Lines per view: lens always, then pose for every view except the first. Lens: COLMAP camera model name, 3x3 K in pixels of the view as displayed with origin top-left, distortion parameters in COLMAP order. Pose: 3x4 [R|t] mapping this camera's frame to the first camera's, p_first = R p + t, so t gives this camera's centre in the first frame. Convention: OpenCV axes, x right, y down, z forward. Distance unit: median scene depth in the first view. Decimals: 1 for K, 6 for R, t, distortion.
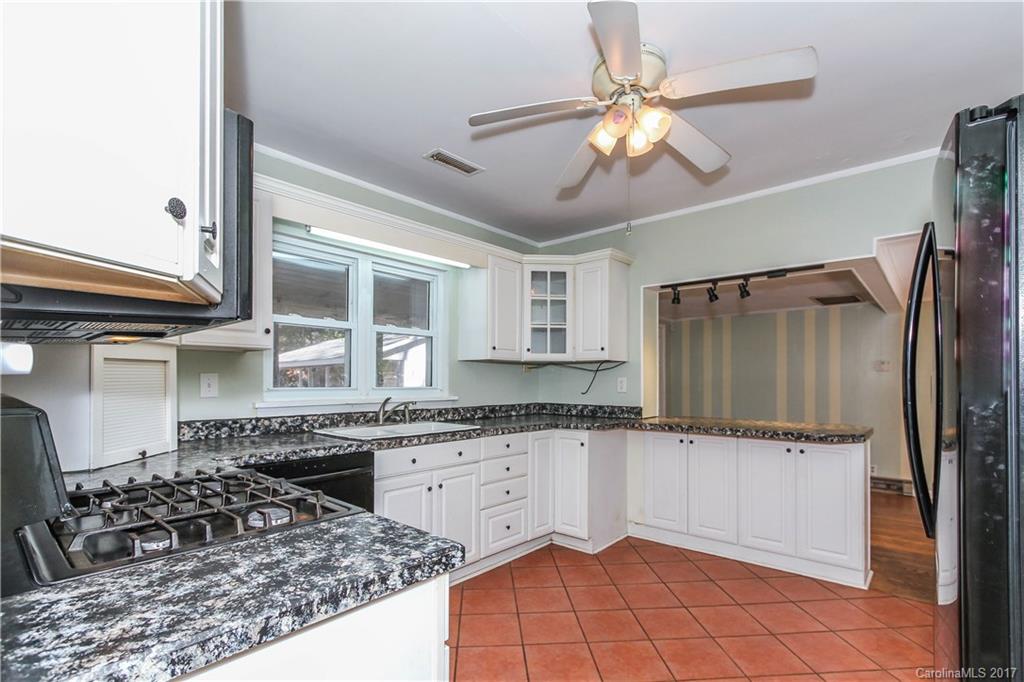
lens RADIAL K [[468.8, 0, 533.7], [0, 468.8, 375.1], [0, 0, 1]] dist [0.002160, 0.001697]
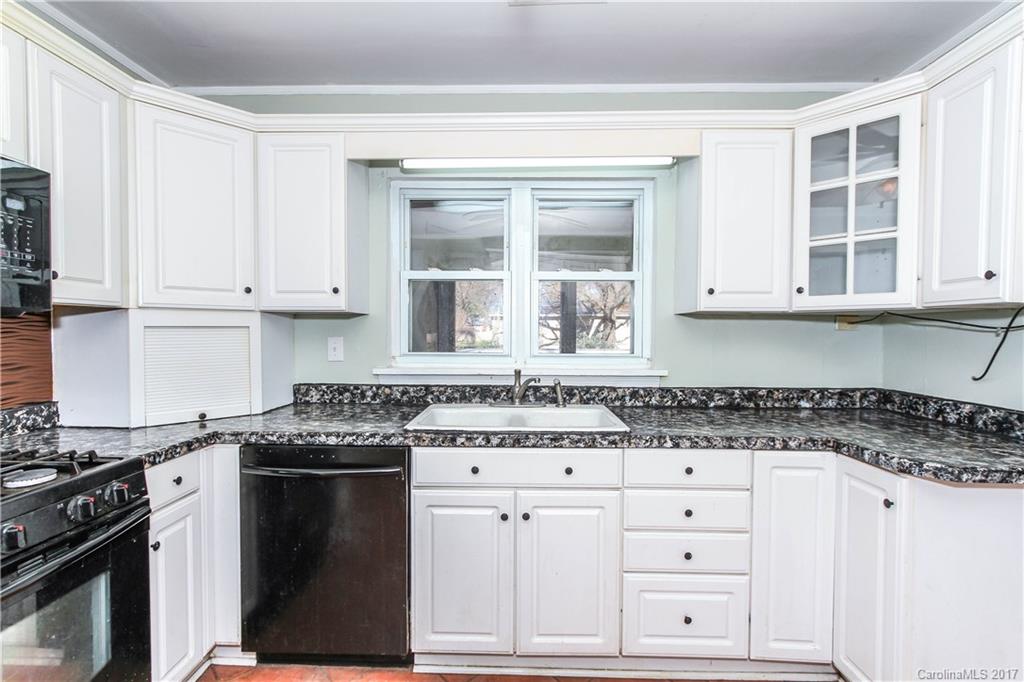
lens RADIAL K [[468.8, 0, 513.3], [0, 468.8, 340.6], [0, 0, 1]] dist [0.002160, 0.001697]
pose [[0.632875, 0.013799, -0.774131, 0.268302], [0.003002, 0.999790, 0.020275, -0.012551], [0.774248, -0.015156, 0.632700, 0.575123]]
